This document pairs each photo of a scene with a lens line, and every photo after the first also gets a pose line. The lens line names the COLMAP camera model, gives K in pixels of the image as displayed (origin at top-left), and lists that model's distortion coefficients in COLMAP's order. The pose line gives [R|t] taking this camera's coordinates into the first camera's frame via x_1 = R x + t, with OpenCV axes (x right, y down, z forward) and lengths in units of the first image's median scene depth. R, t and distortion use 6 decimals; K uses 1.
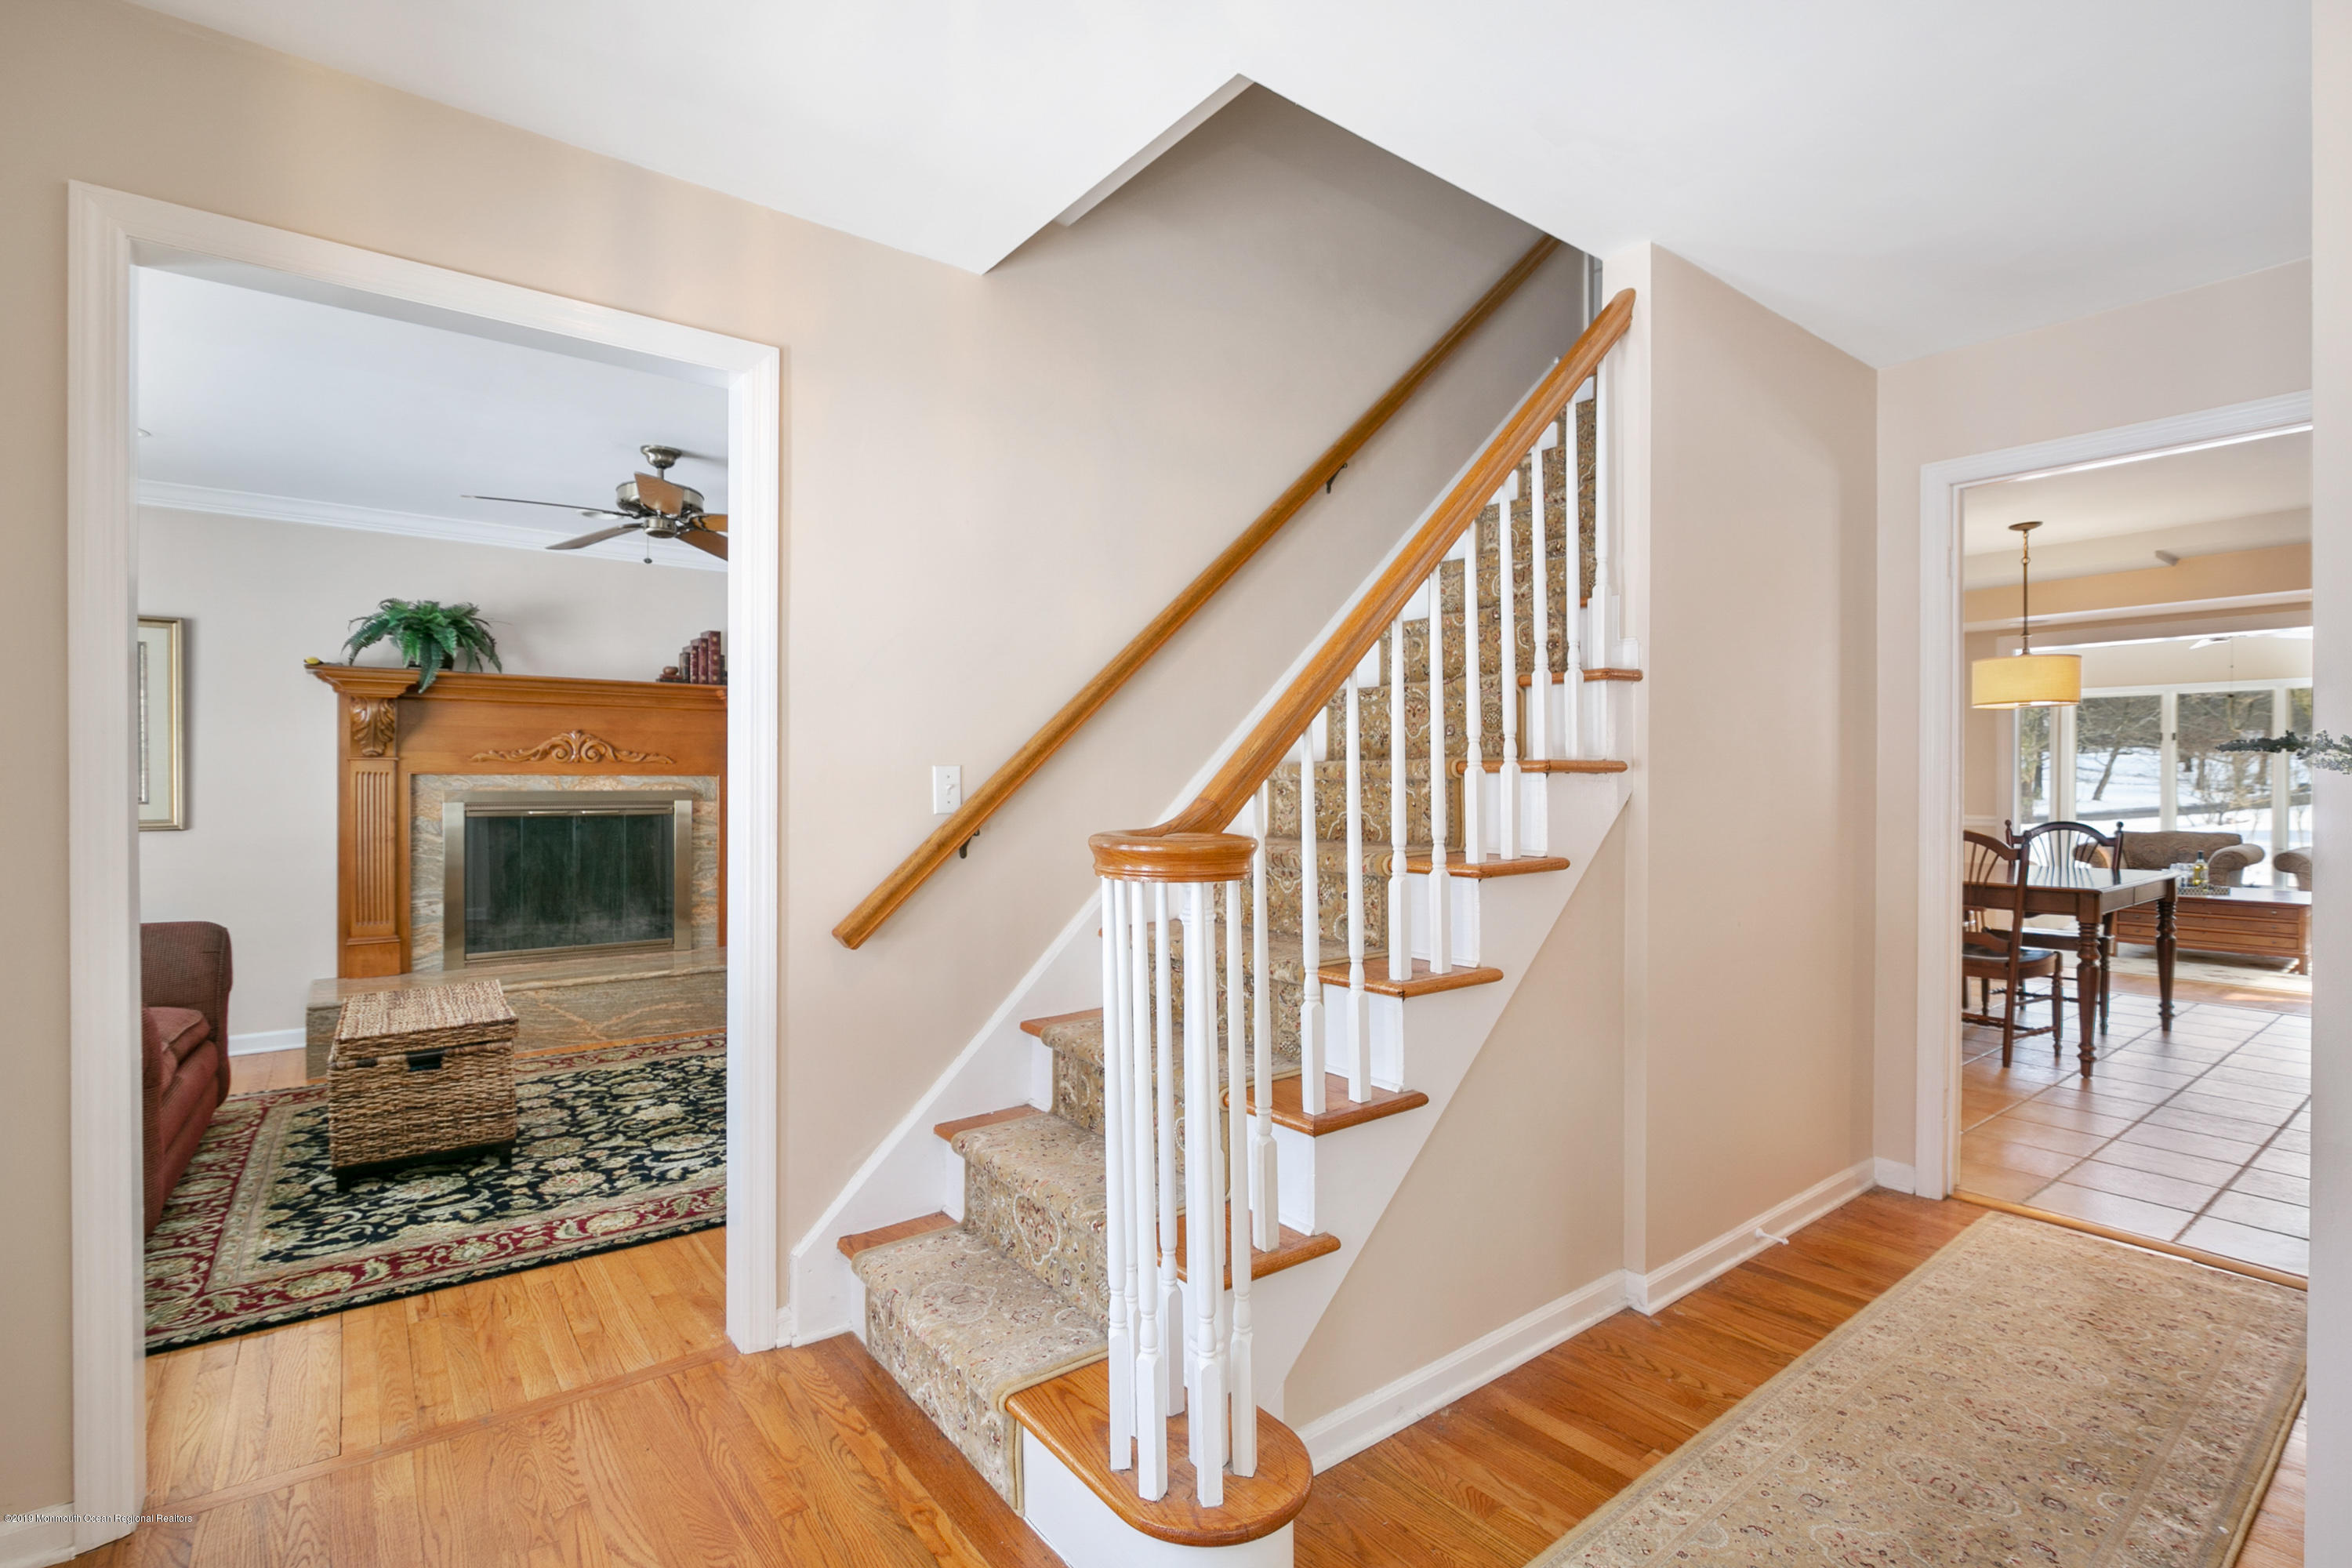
lens RADIAL K [[1087.6, 0, 1174.4], [0, 1087.6, 770.2], [0, 0, 1]] dist [-0.015177, -0.000052]
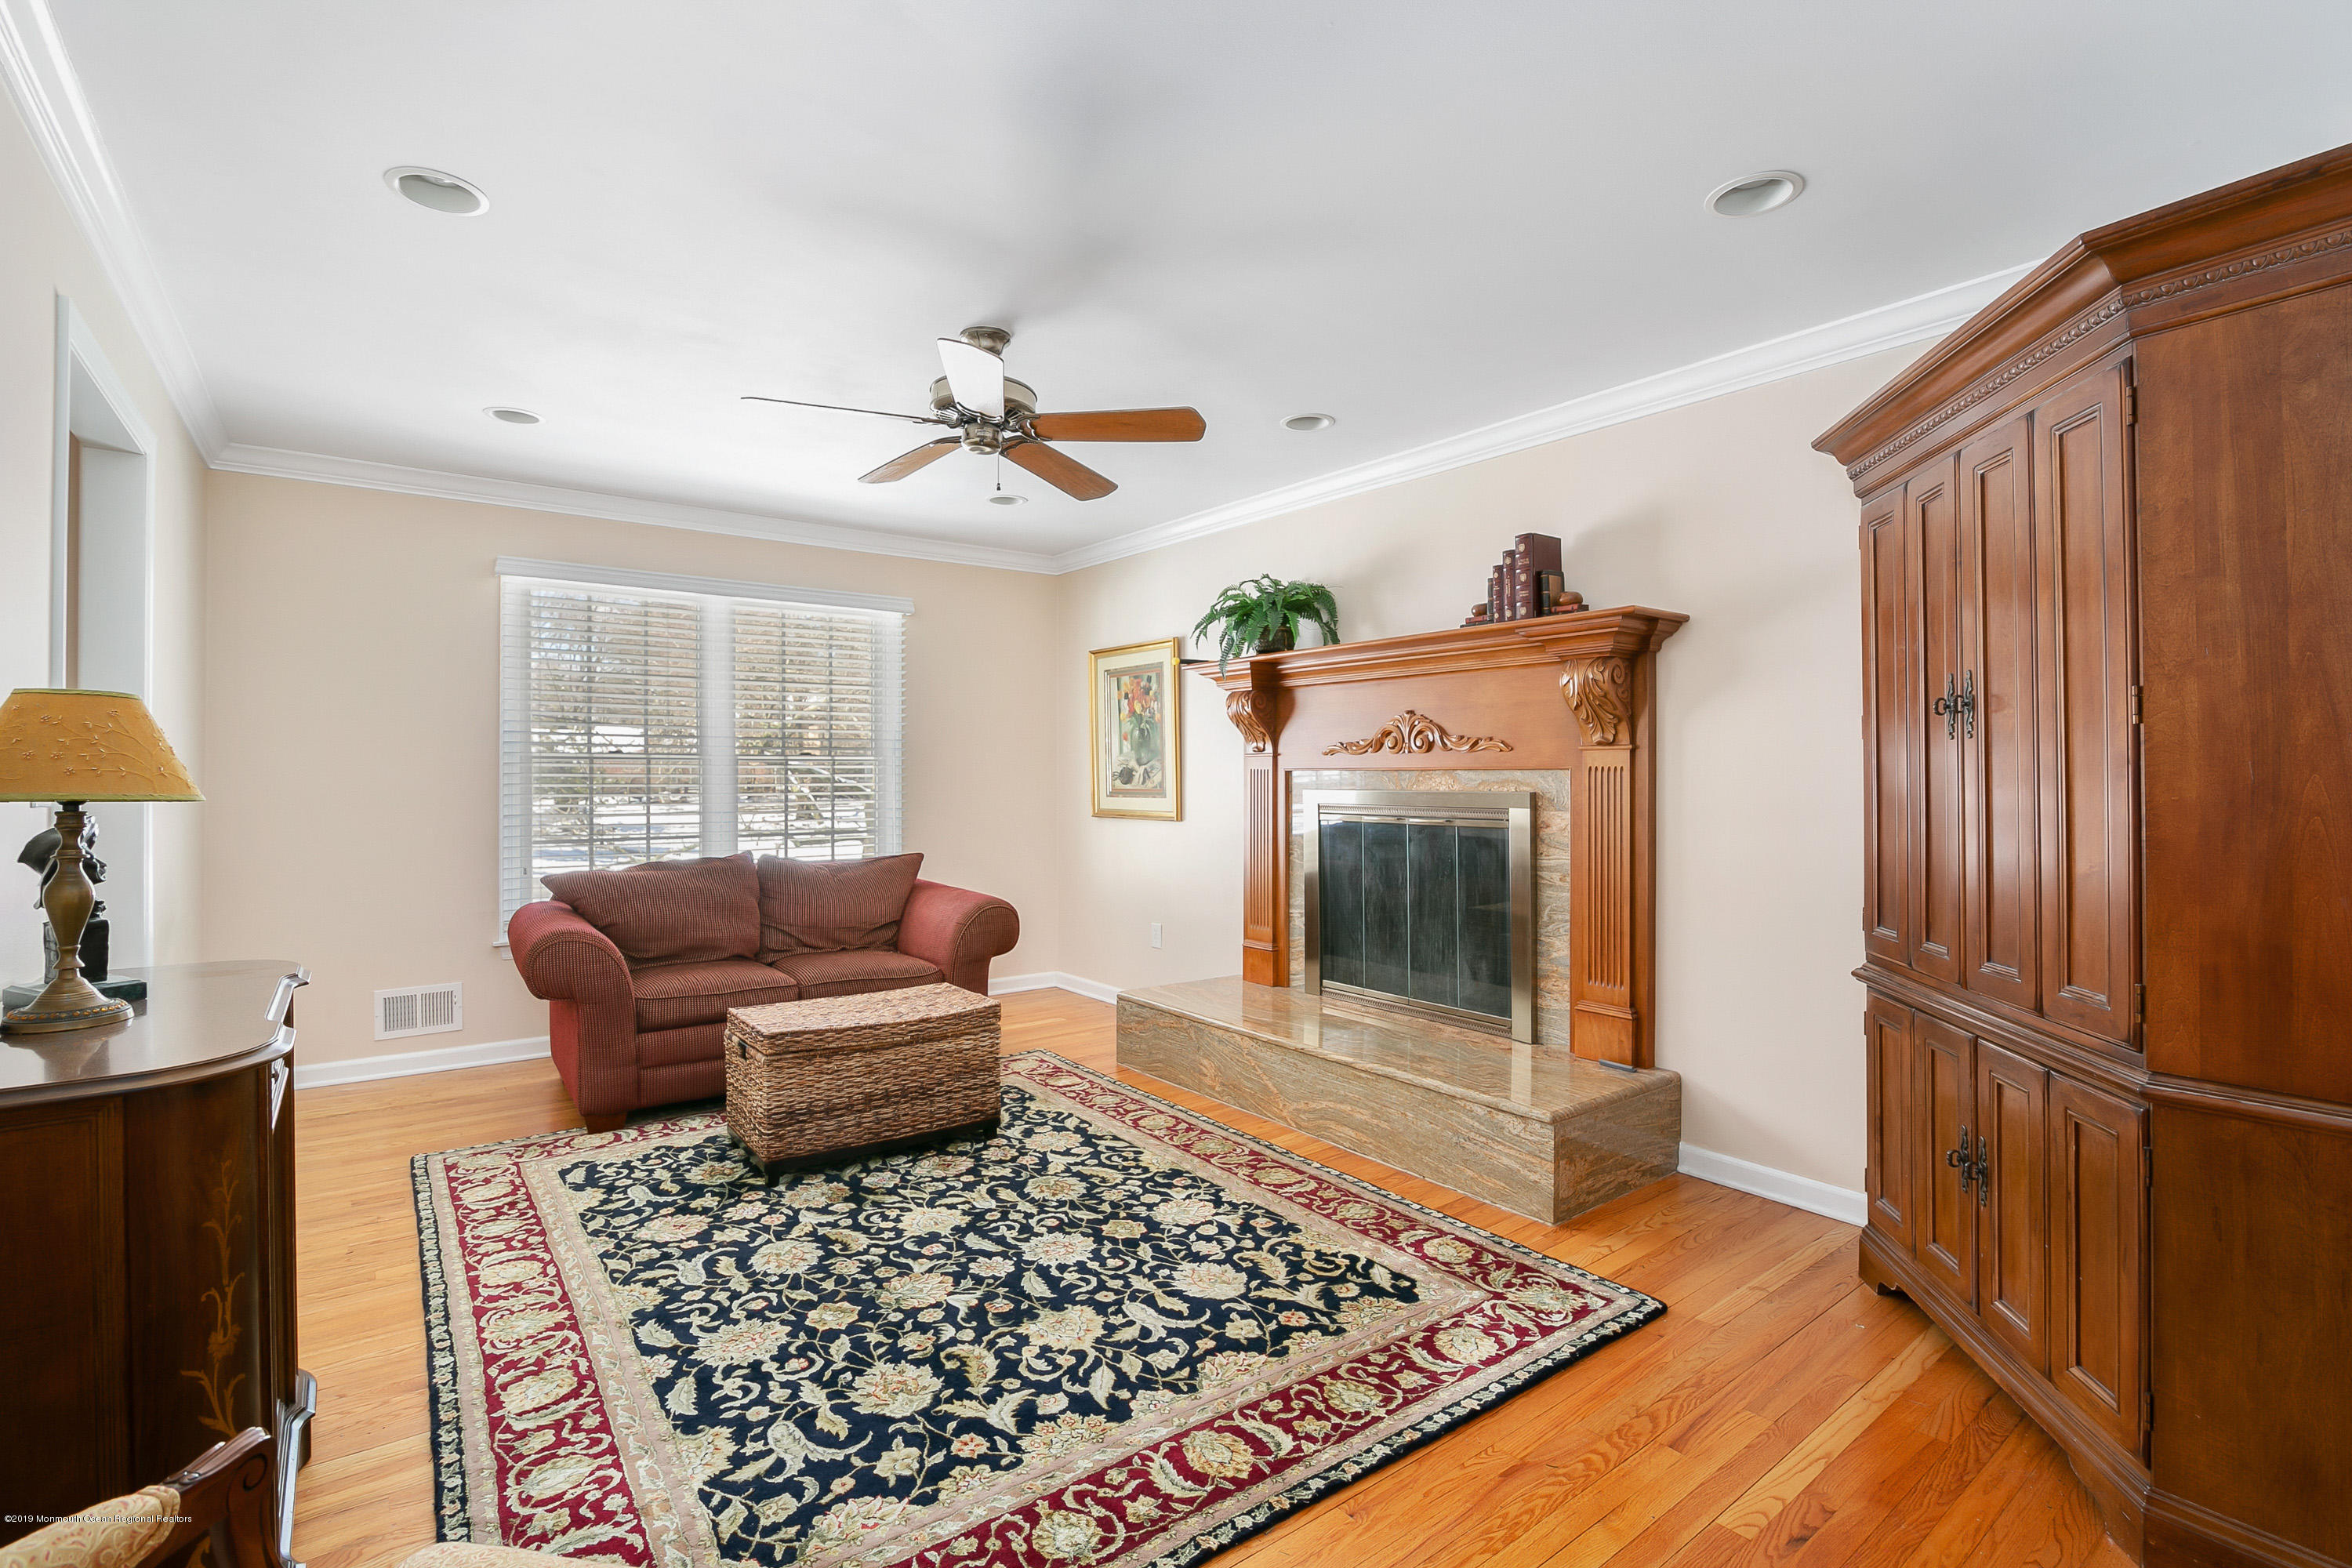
lens RADIAL K [[1087.6, 0, 1174.4], [0, 1087.6, 770.2], [0, 0, 1]] dist [-0.015177, -0.000052]
pose [[-0.014827, -0.004680, -0.999879, 0.221601], [0.014441, 0.999884, -0.004894, 0.006243], [0.999786, -0.014512, -0.014758, 0.933486]]
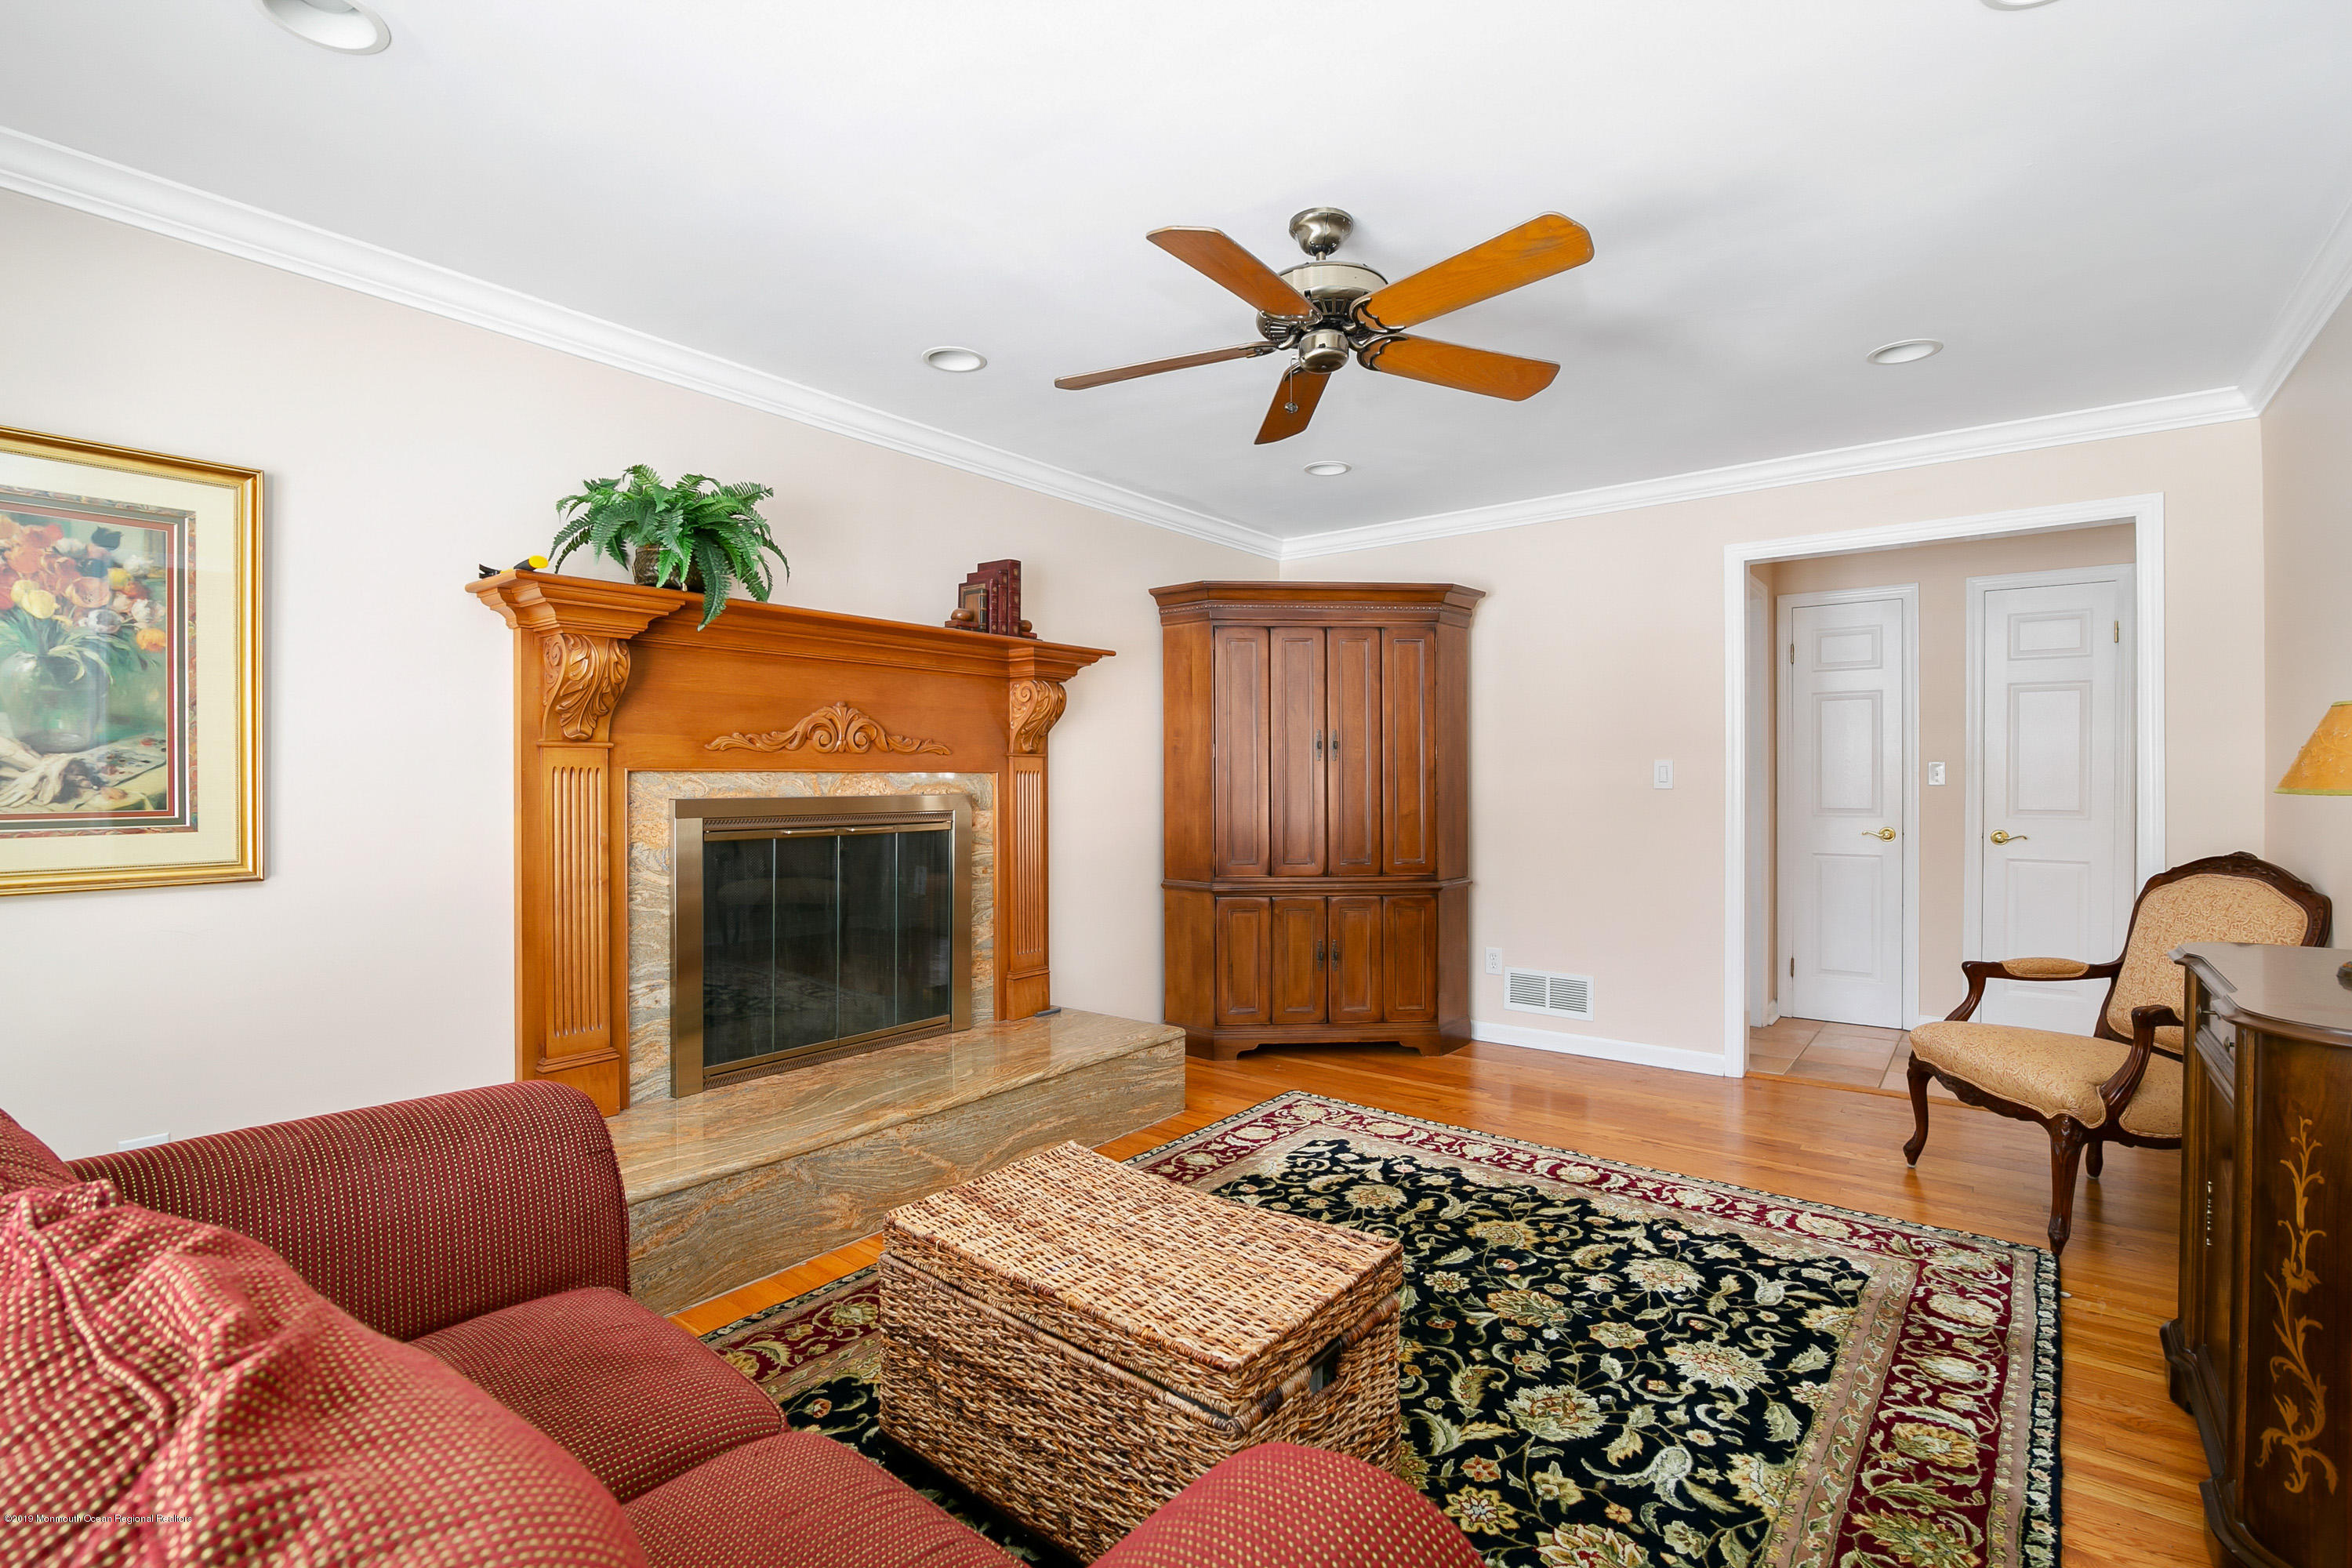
lens RADIAL K [[1087.6, 0, 1174.4], [0, 1087.6, 770.2], [0, 0, 1]] dist [-0.015177, -0.000052]
pose [[0.968945, -0.000939, 0.247273, -0.571967], [0.000051, 0.999994, 0.003597, 0.001151], [-0.247275, -0.003473, 0.968939, 0.359614]]
